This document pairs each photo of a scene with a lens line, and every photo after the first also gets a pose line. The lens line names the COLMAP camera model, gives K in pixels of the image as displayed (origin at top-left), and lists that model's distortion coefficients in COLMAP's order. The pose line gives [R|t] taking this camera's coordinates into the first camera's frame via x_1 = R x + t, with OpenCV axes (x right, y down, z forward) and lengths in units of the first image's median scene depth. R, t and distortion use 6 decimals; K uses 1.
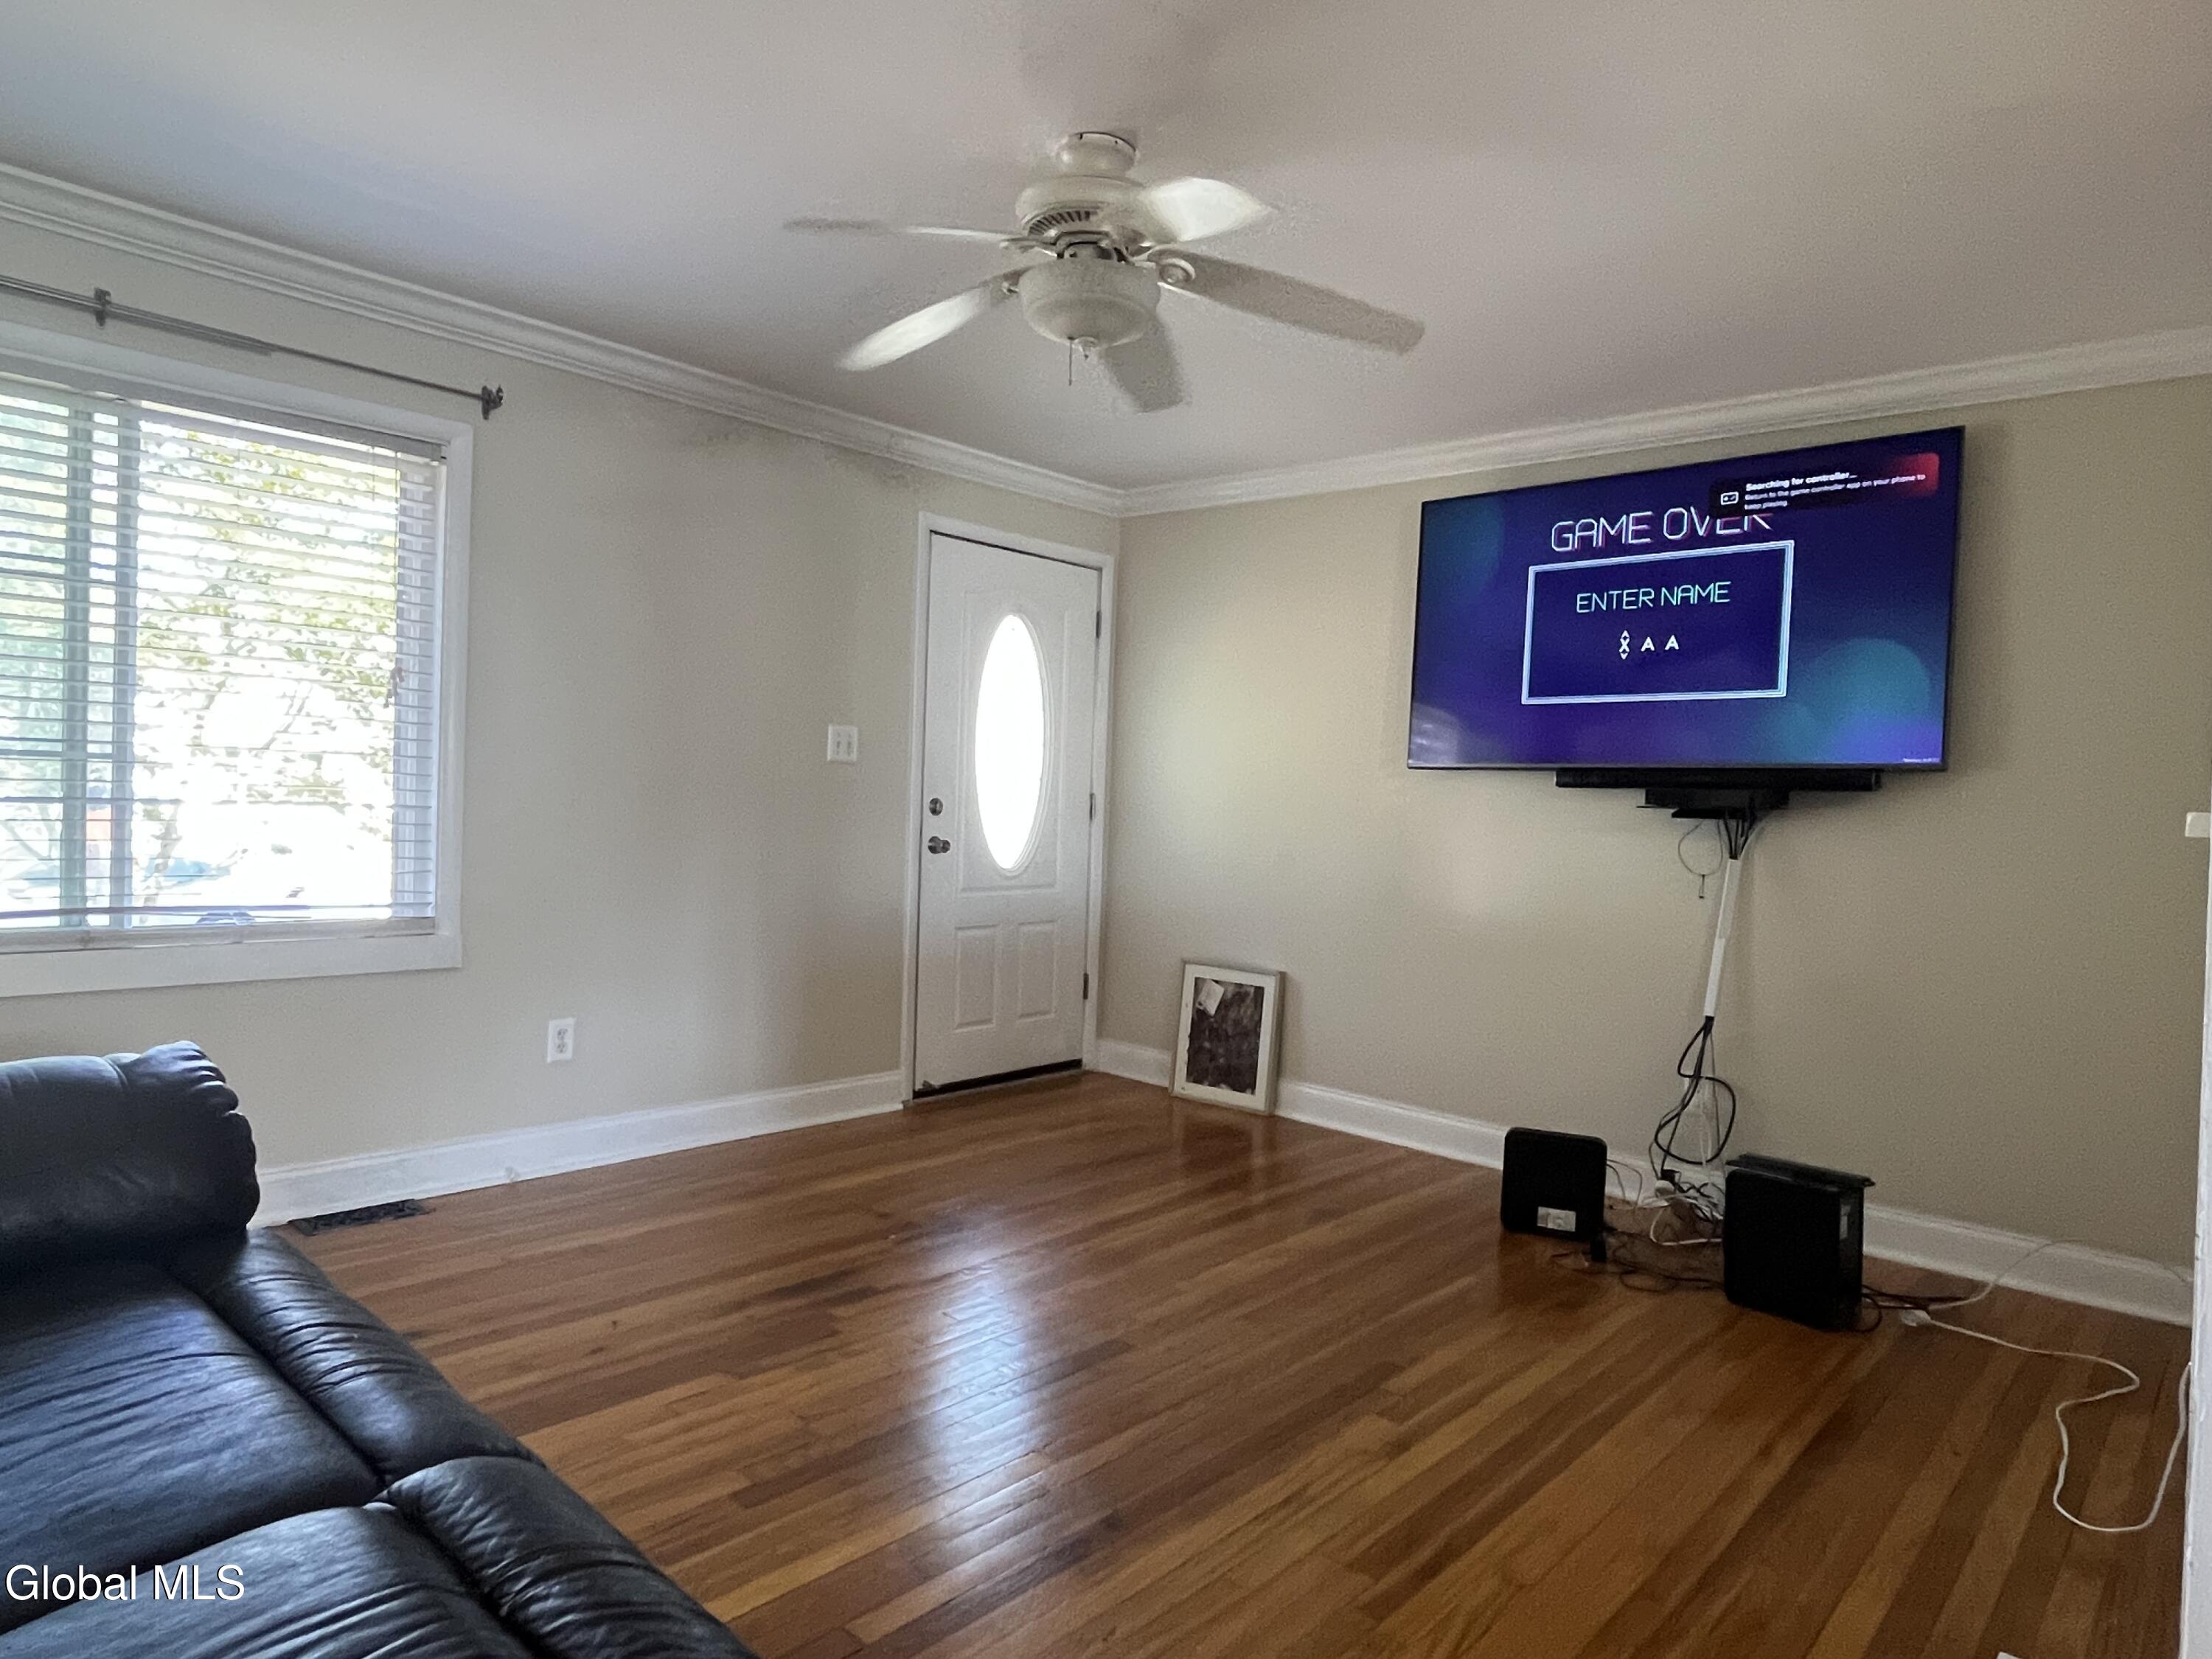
lens RADIAL K [[1342.5, 0, 1095.2], [0, 1342.5, 829.4], [0, 0, 1]] dist [-0.005275, 0.003187]
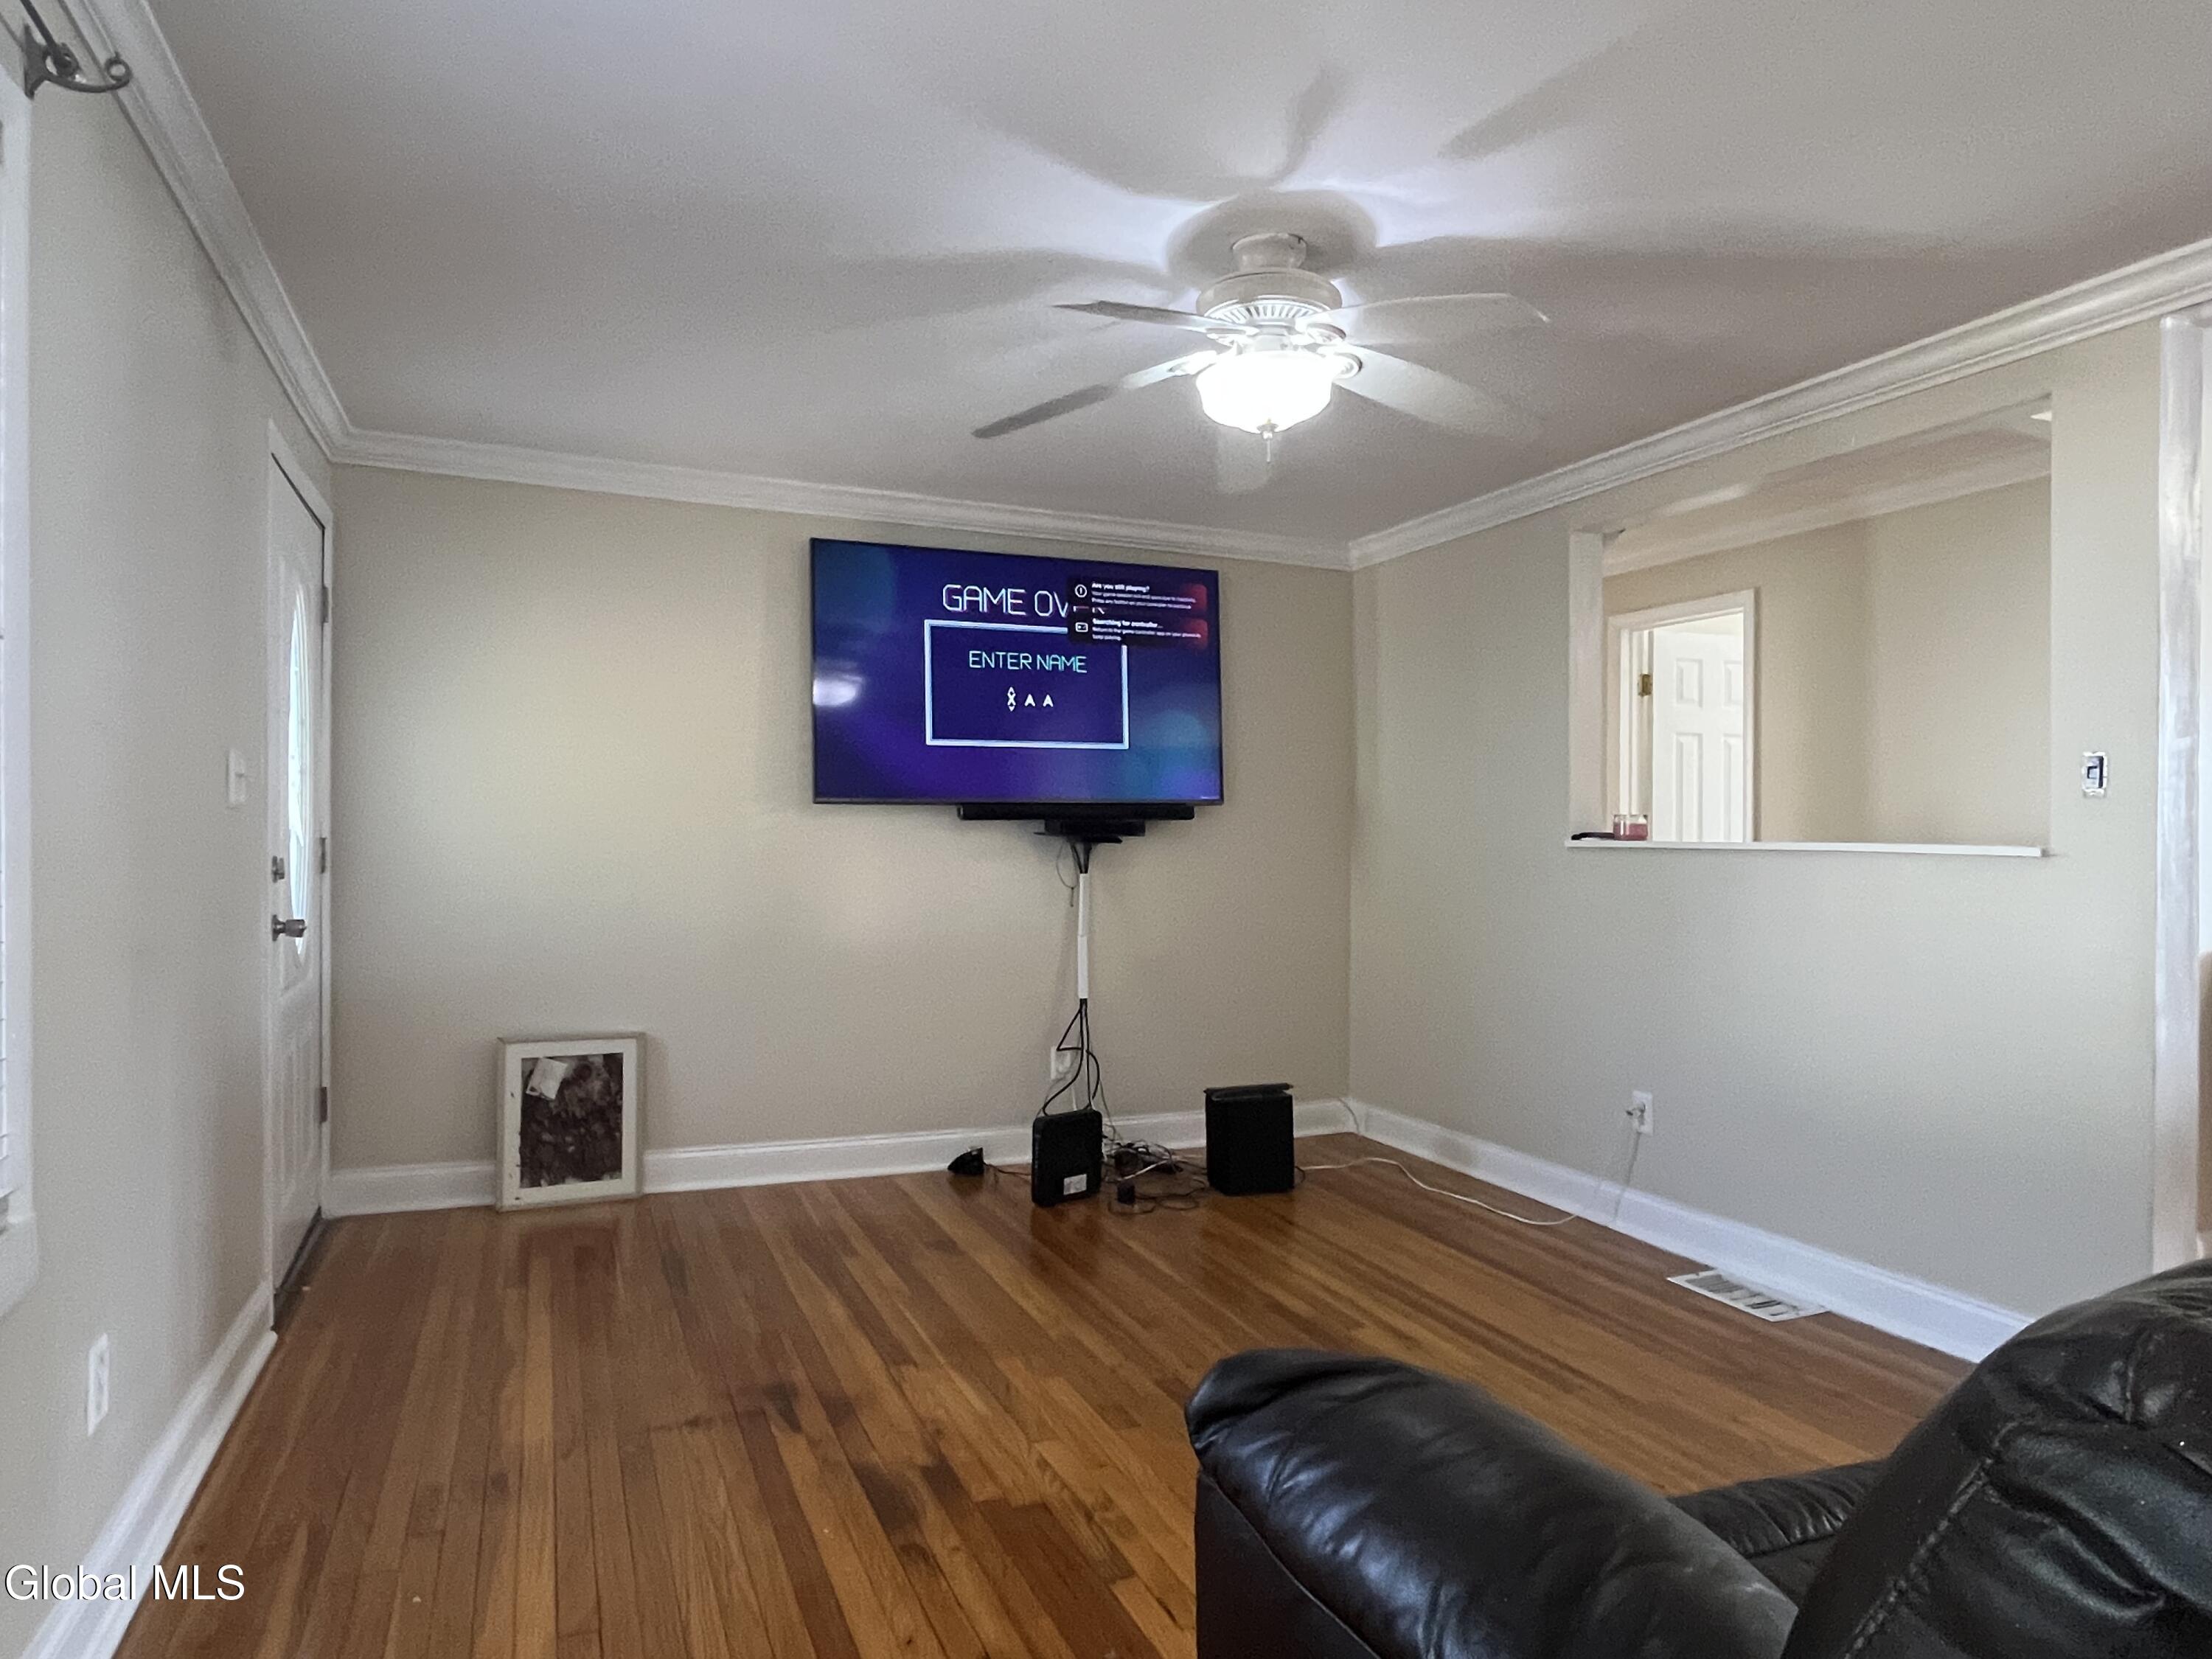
lens RADIAL K [[1342.5, 0, 1093.9], [0, 1342.5, 833.9], [0, 0, 1]] dist [-0.005275, 0.003187]
pose [[0.427193, -0.036181, 0.903436, -0.652486], [0.033164, 0.999154, 0.024333, -0.044676], [-0.903552, 0.019566, 0.428031, 0.427513]]
